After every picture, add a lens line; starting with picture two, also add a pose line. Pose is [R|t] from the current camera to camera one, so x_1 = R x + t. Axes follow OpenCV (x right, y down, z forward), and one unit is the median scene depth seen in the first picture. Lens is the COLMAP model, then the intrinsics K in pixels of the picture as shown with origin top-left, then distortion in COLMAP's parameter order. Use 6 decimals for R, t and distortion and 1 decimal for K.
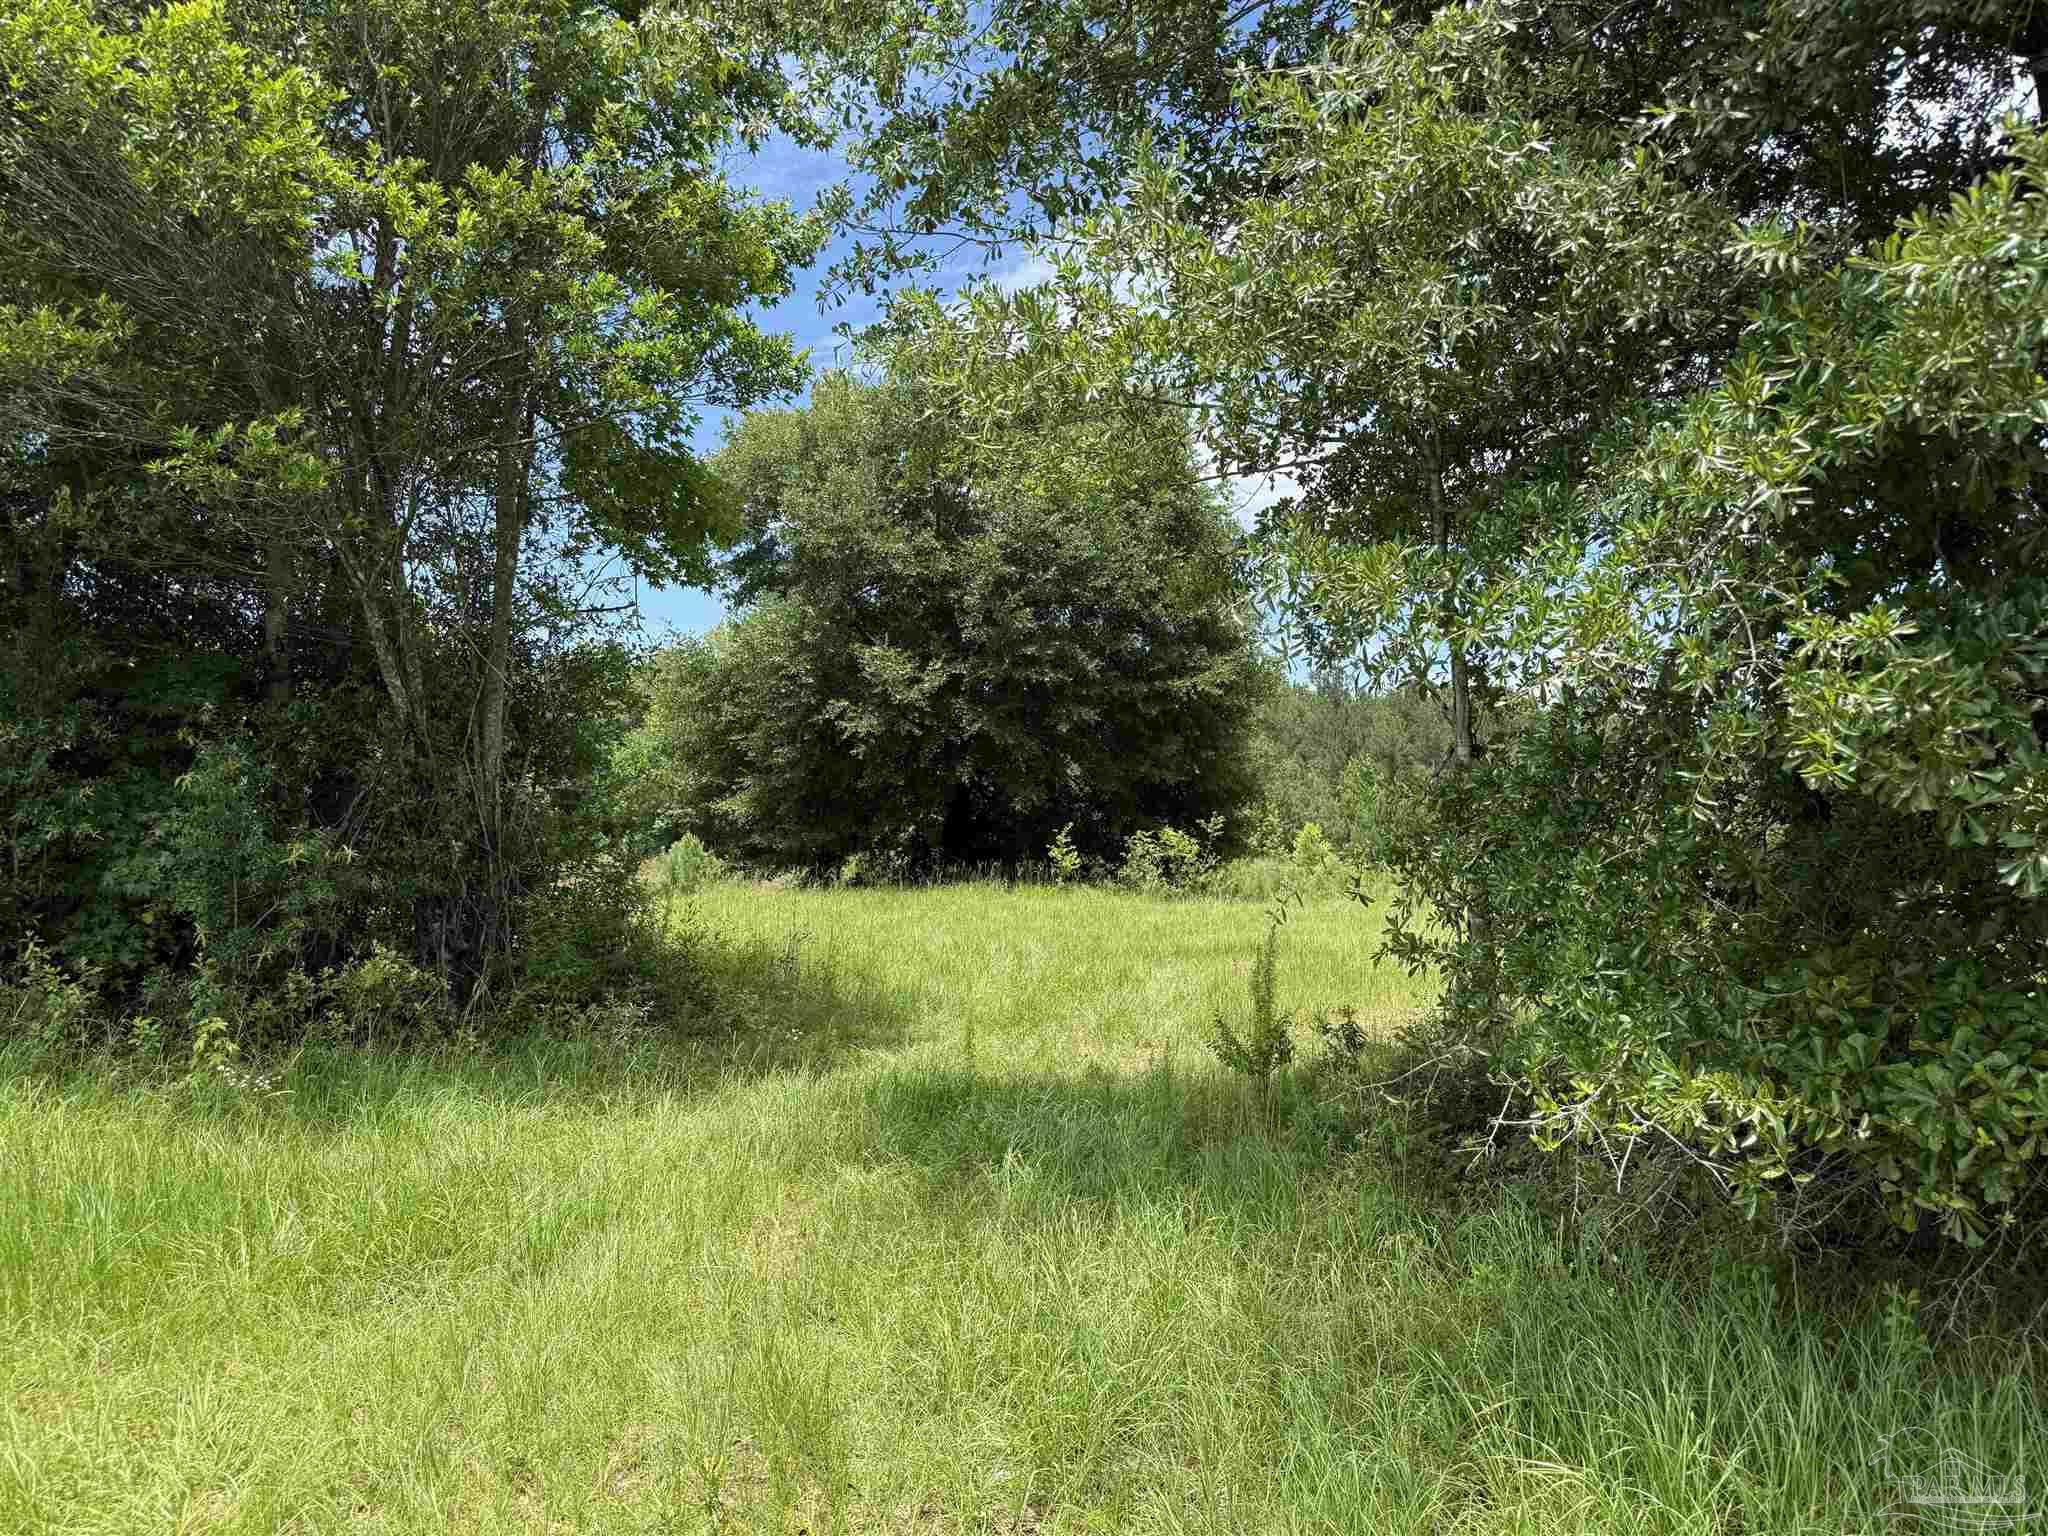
lens RADIAL K [[1416.5, 0, 1024.0], [0, 1416.5, 768.0], [0, 0, 1]] dist [0.166057, -0.333679]
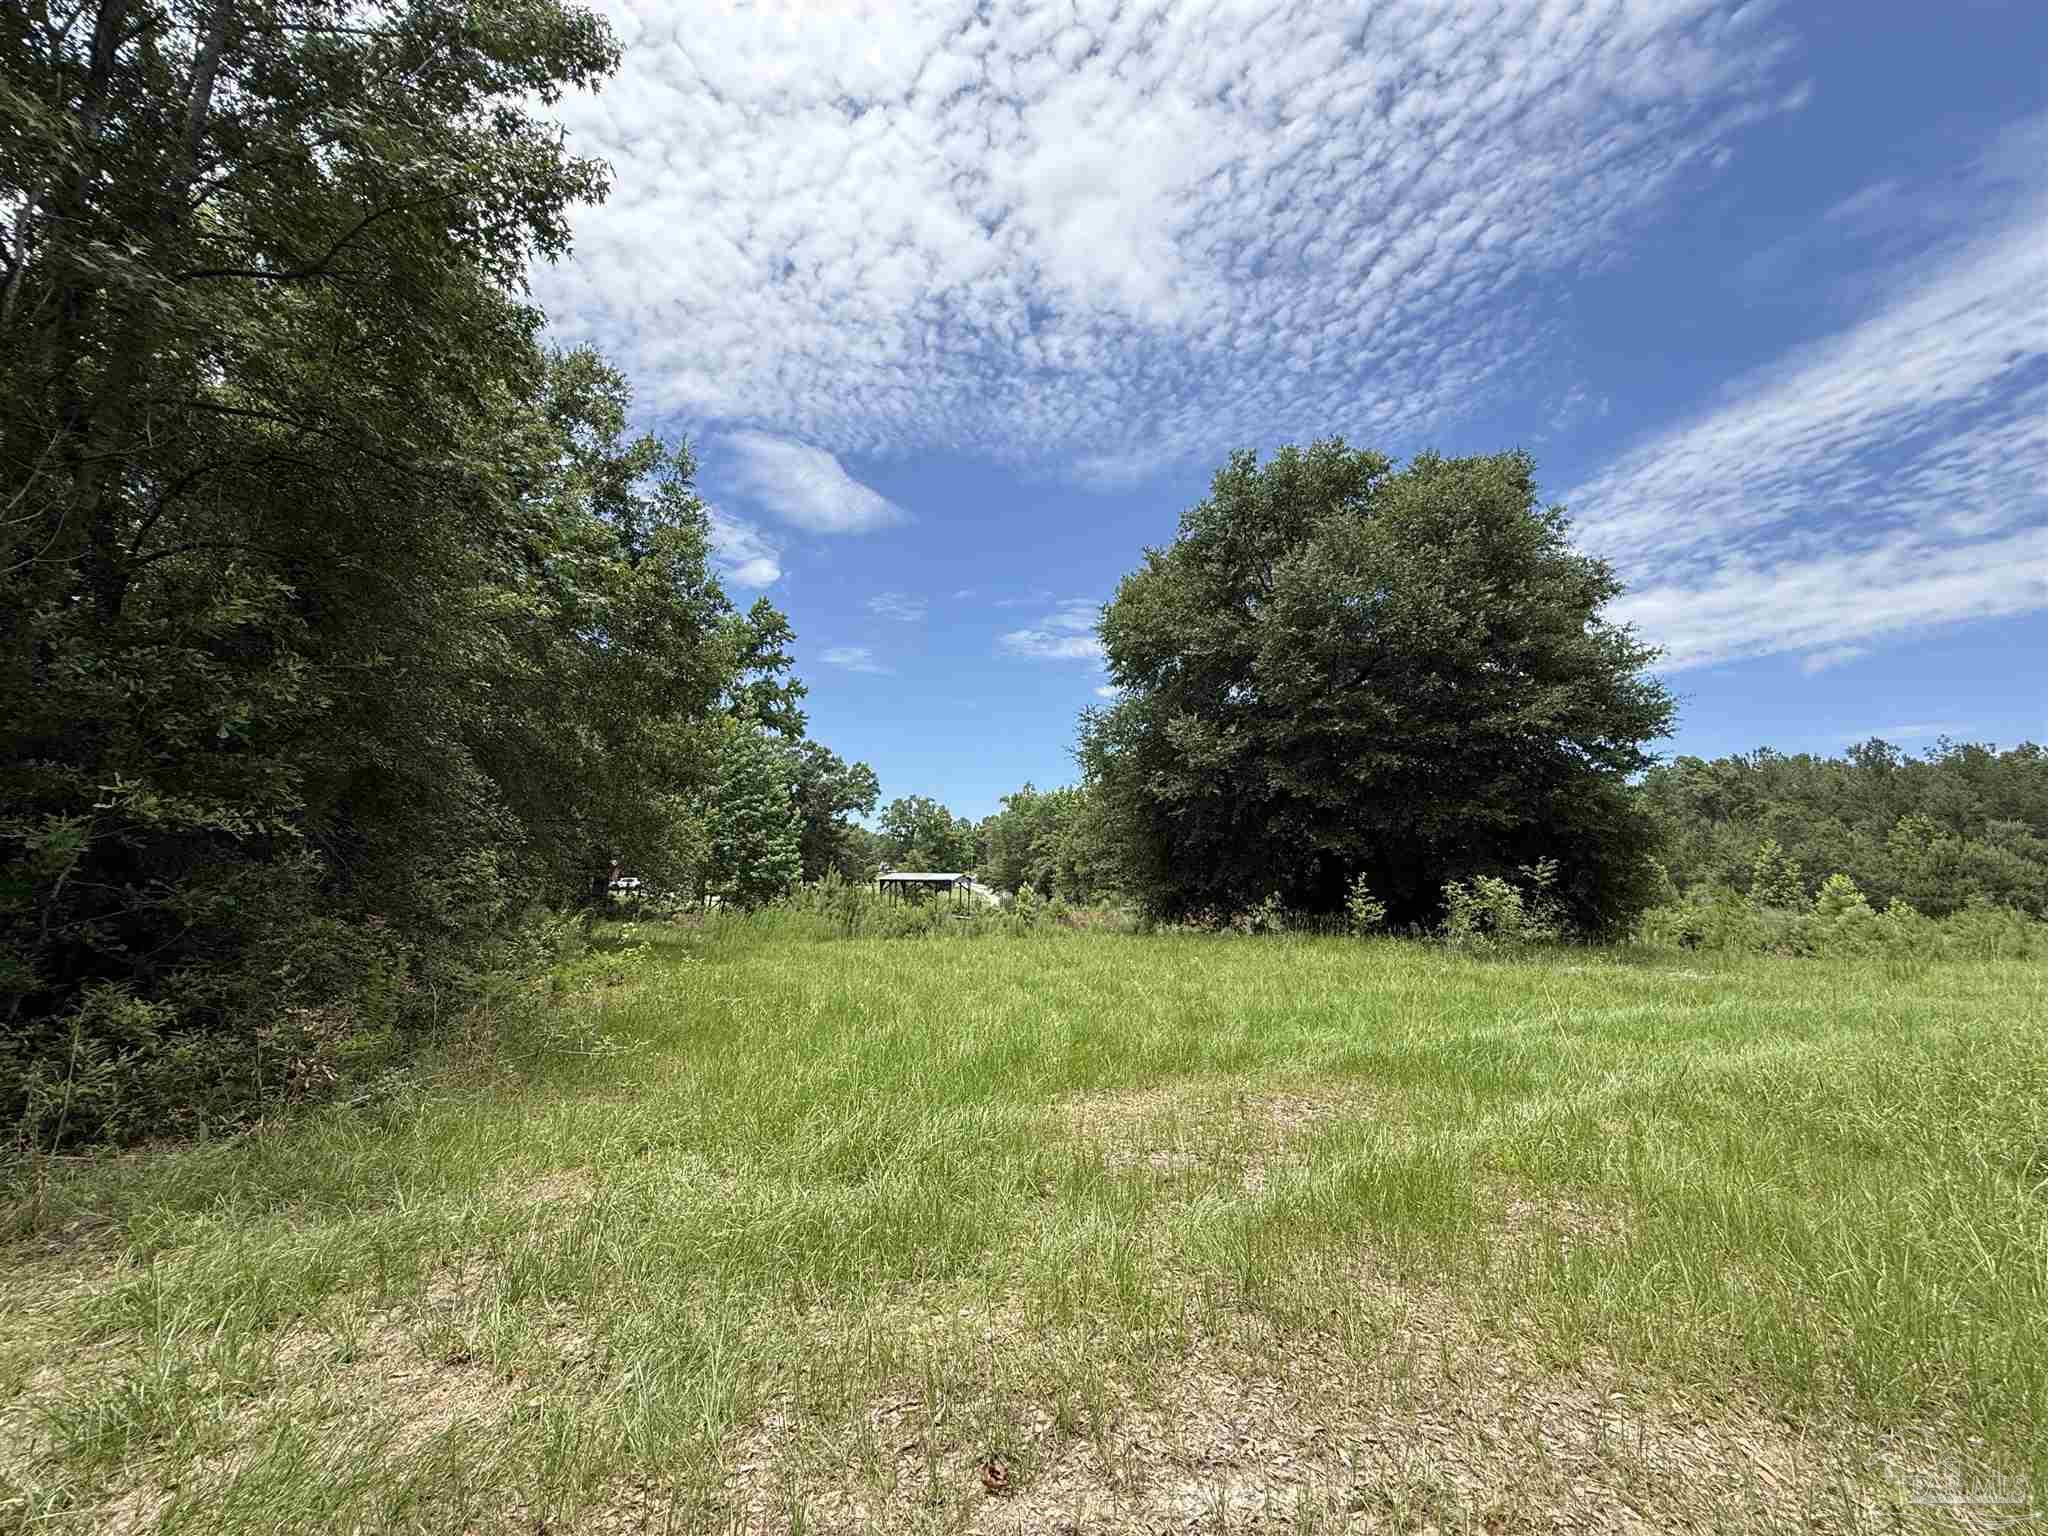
lens RADIAL K [[813.7, 0, 1024.0], [0, 813.7, 768.0], [0, 0, 1]] dist [0.000368, 0.000128]
pose [[0.818708, -0.091081, -0.566941, 0.159121], [0.032204, 0.993069, -0.113036, 0.022624], [0.573307, 0.074286, 0.815966, 0.402441]]
